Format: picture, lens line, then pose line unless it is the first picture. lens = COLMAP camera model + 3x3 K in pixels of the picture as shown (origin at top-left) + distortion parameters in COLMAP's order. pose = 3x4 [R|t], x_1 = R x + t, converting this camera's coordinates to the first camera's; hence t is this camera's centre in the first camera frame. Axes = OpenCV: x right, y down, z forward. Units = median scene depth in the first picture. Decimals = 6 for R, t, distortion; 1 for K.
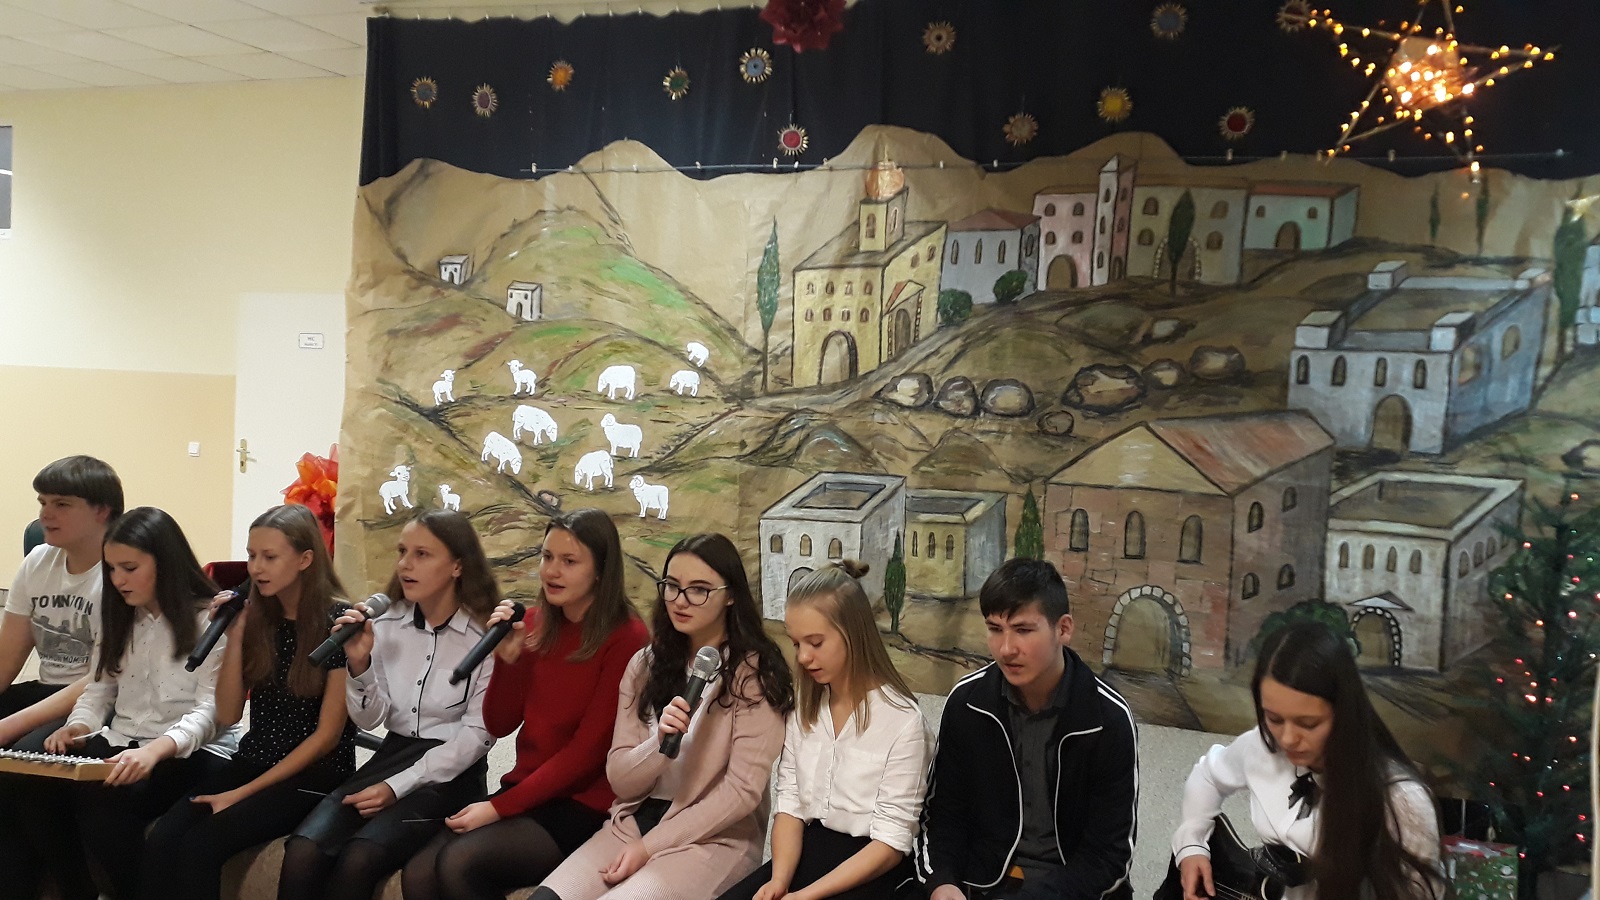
lens RADIAL K [[1364.1, 0, 819.4], [0, 1364.1, 467.7], [0, 0, 1]] dist [0.125219, -0.274173]
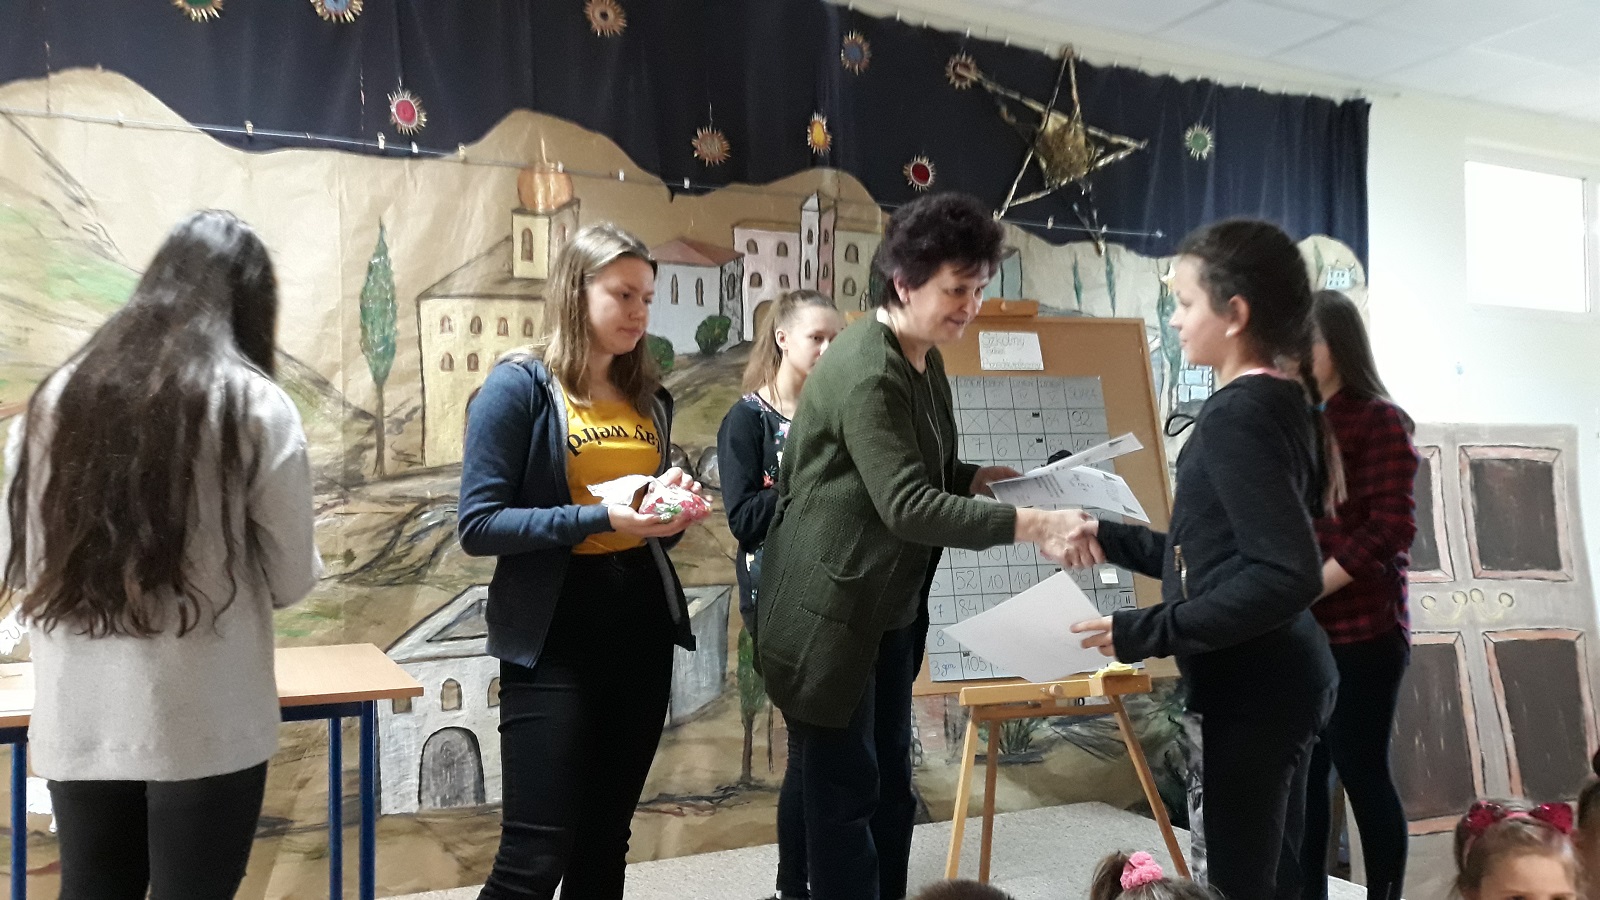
lens RADIAL K [[1364.1, 0, 819.4], [0, 1364.1, 467.7], [0, 0, 1]] dist [0.125219, -0.274173]
pose [[0.651995, -0.030618, 0.757604, -0.445286], [0.084469, 0.995898, -0.032445, -0.020487], [-0.753503, 0.085148, 0.651907, 0.427034]]
